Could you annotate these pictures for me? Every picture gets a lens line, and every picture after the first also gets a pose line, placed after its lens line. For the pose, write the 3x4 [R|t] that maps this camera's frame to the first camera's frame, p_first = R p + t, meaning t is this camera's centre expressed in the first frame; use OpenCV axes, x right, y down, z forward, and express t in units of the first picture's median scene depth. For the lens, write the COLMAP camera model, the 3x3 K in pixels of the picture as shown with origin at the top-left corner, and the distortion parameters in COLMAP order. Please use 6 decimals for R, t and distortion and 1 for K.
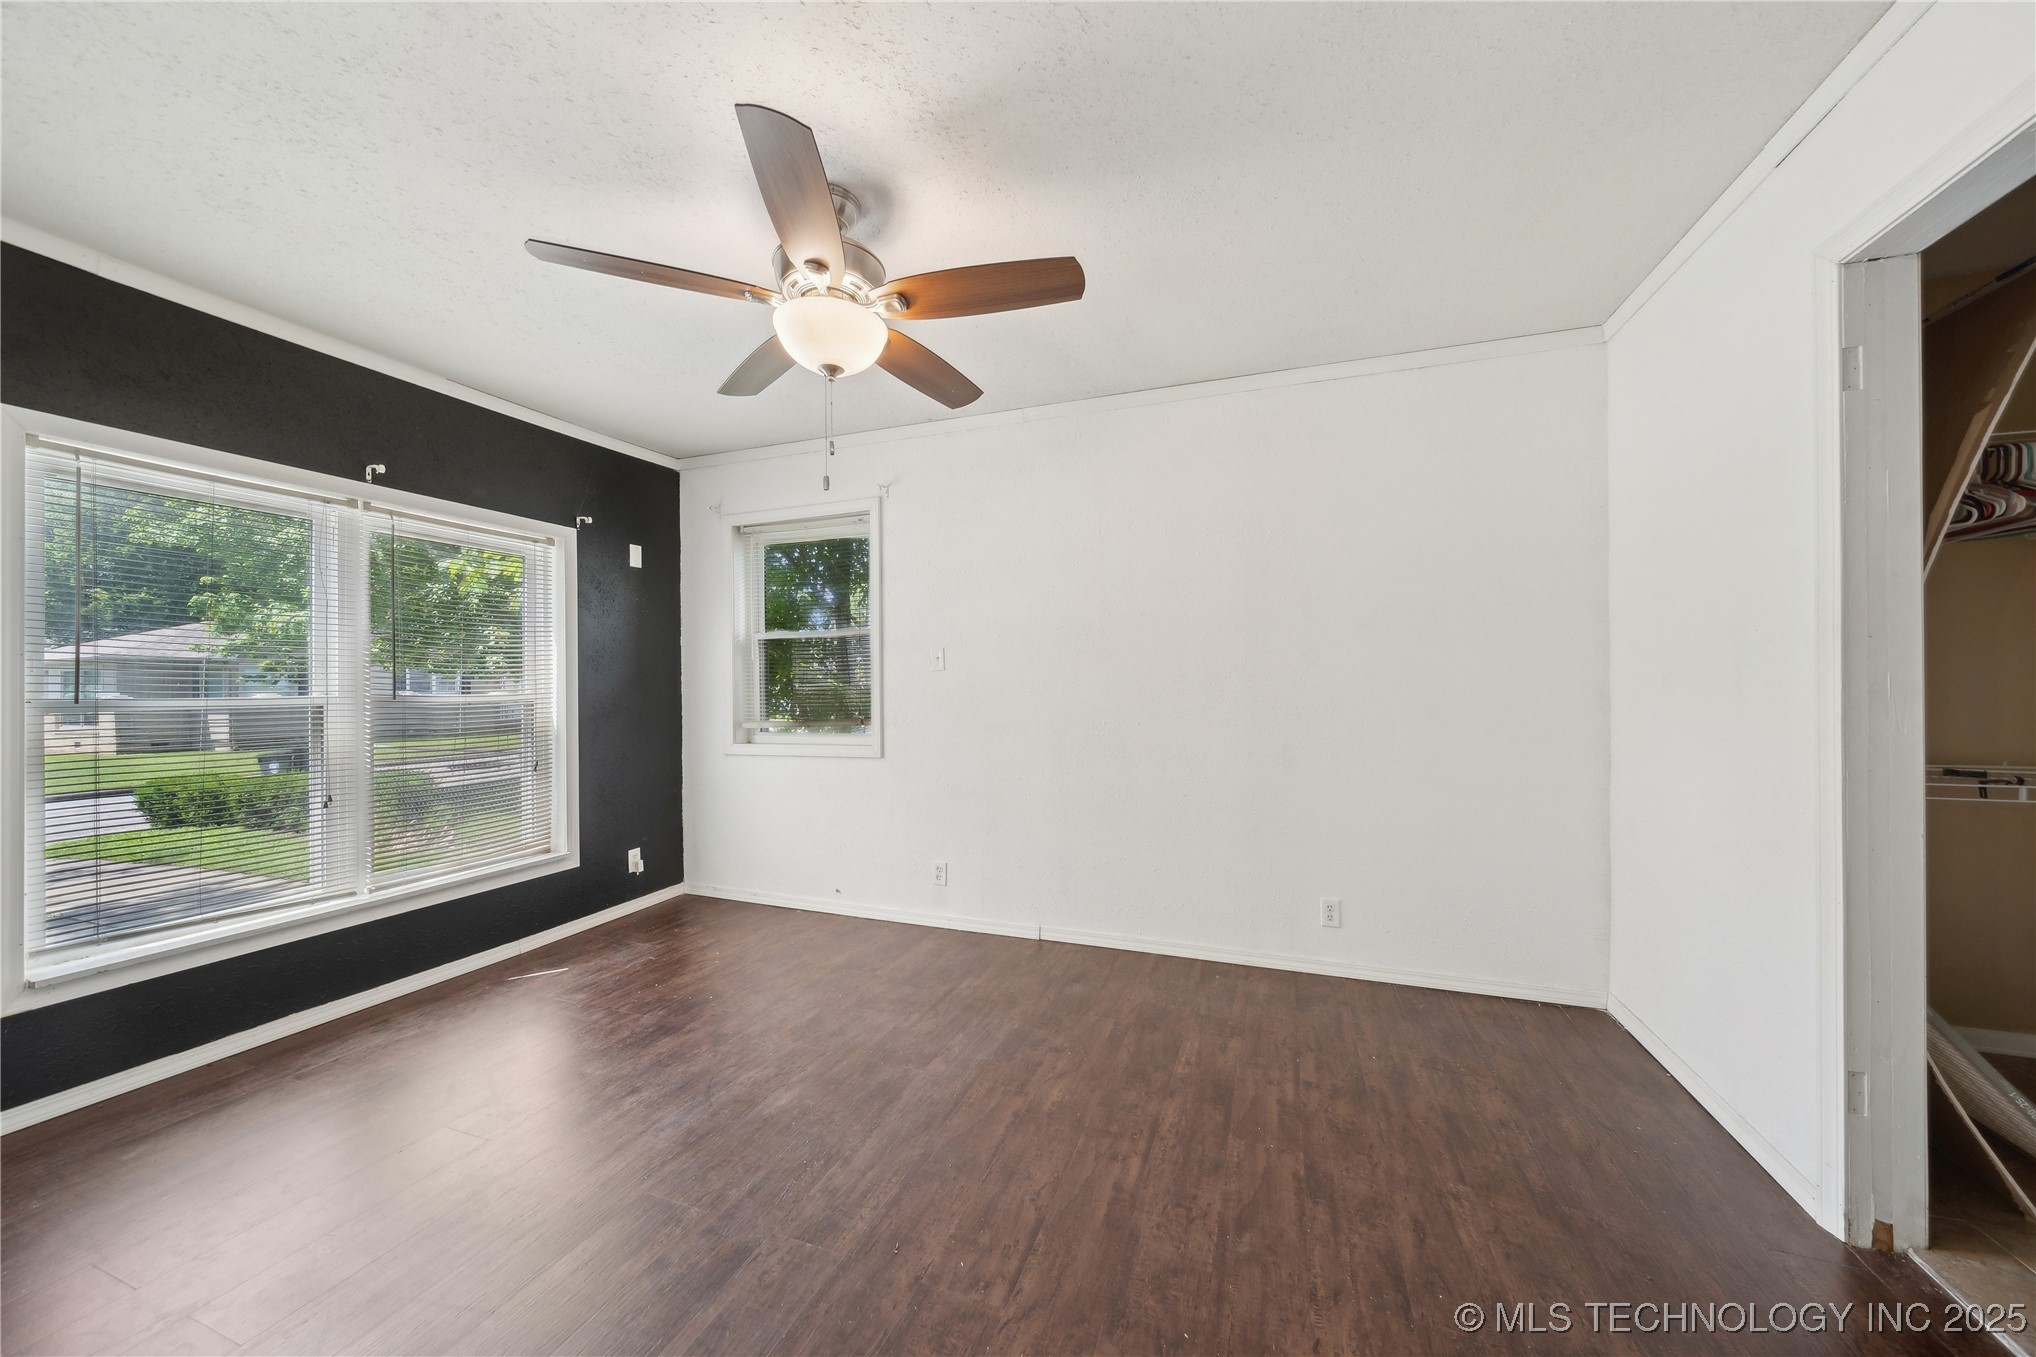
lens RADIAL K [[722.6, 0, 1016.6], [0, 722.6, 684.7], [0, 0, 1]] dist [-0.000744, -0.000350]
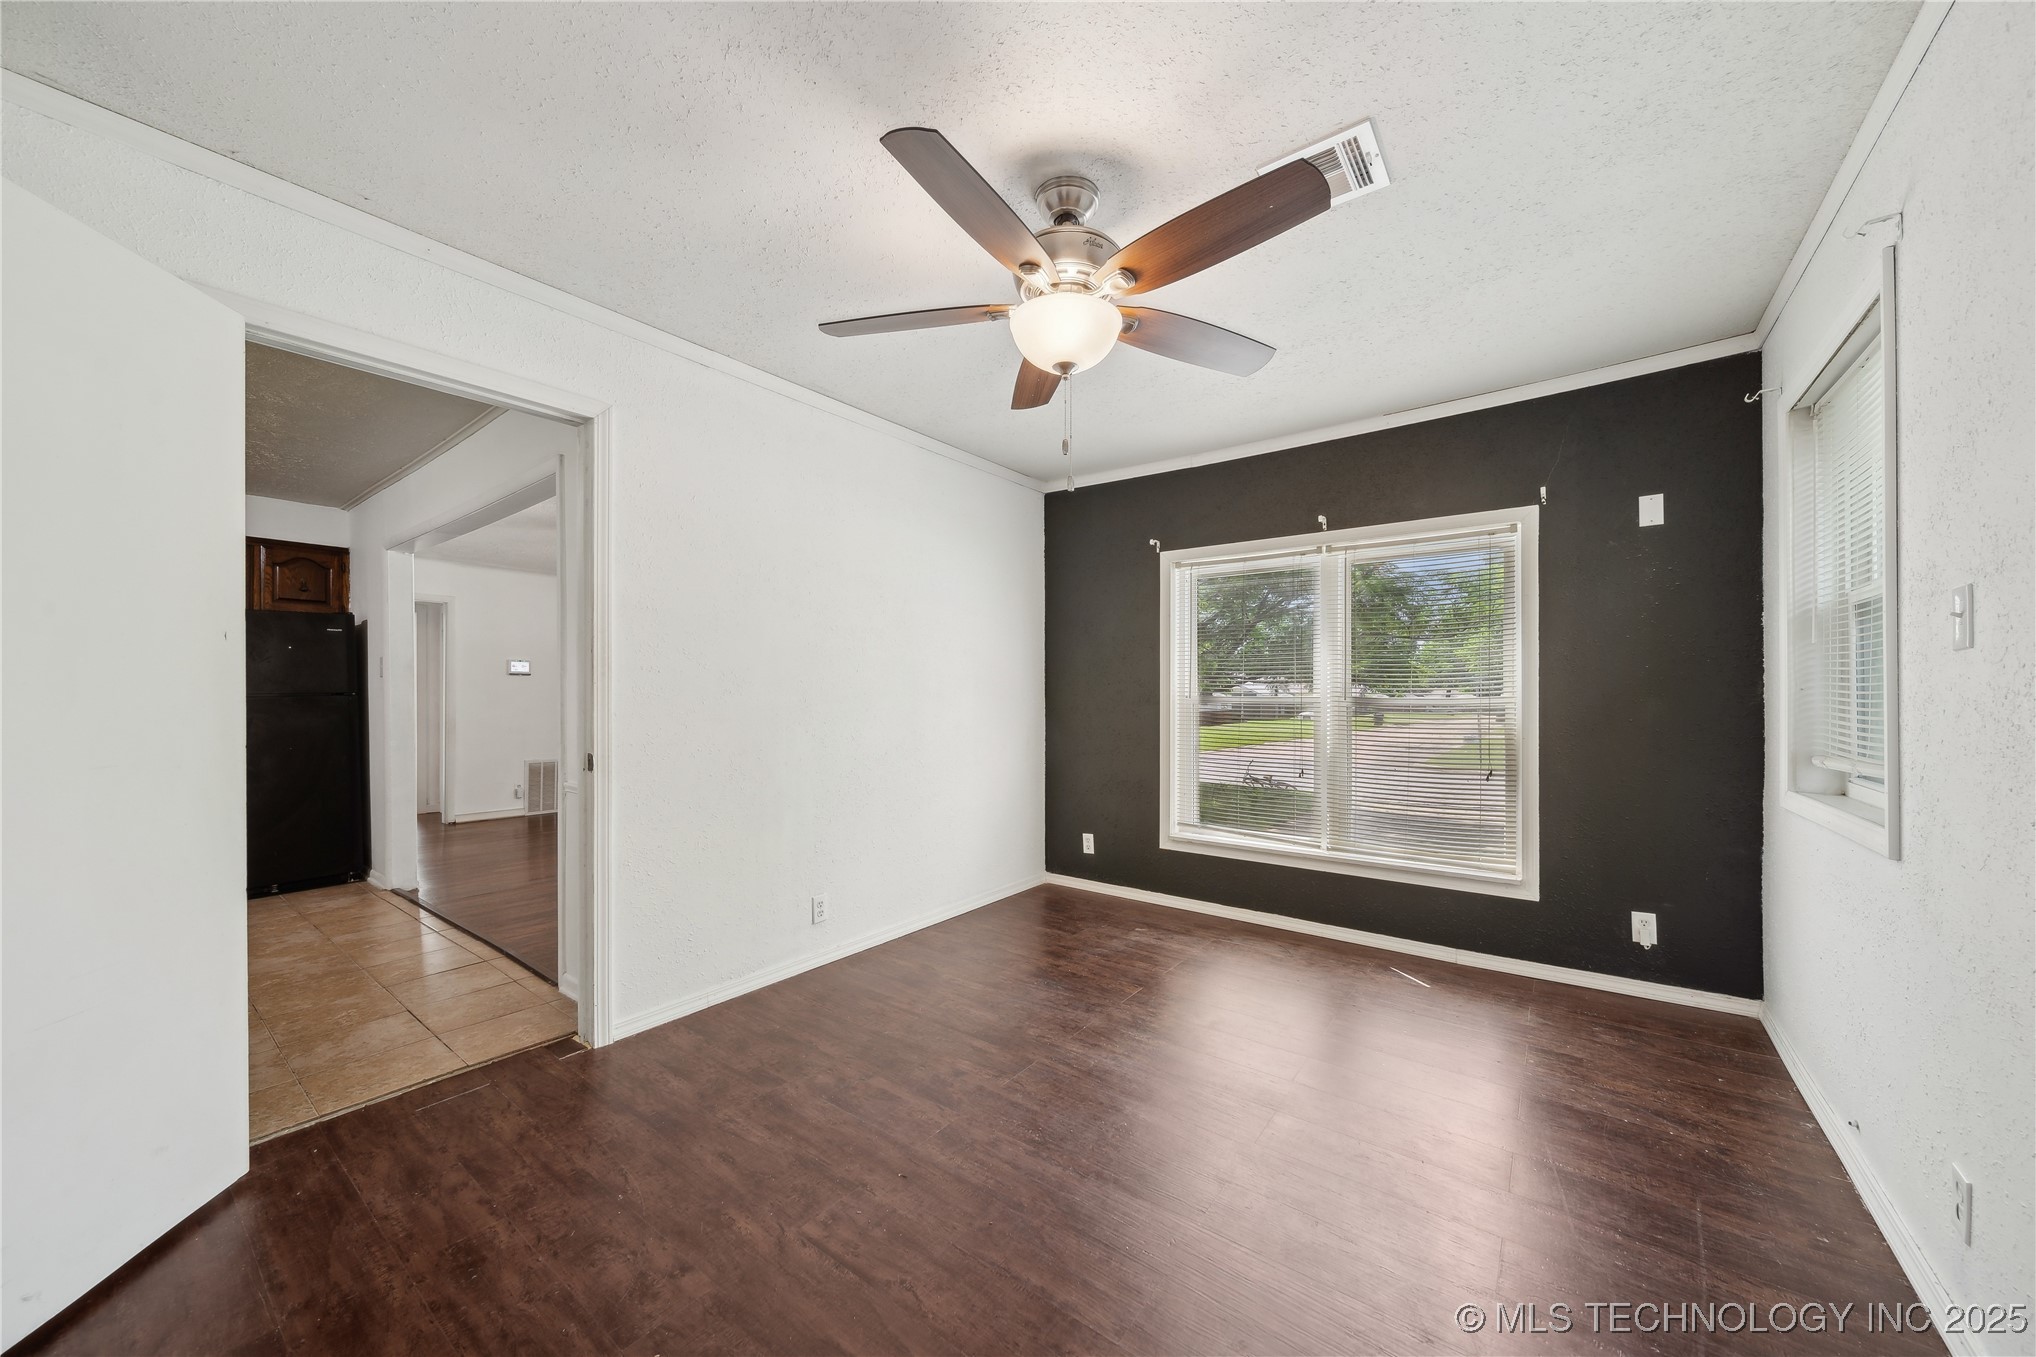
lens RADIAL K [[722.6, 0, 1016.6], [0, 722.6, 684.7], [0, 0, 1]] dist [-0.000744, -0.000350]
pose [[-0.290039, -0.004784, -0.957003, 0.554660], [-0.000078, 0.999988, -0.004975, 0.001612], [0.957015, -0.001369, -0.290036, 0.941972]]
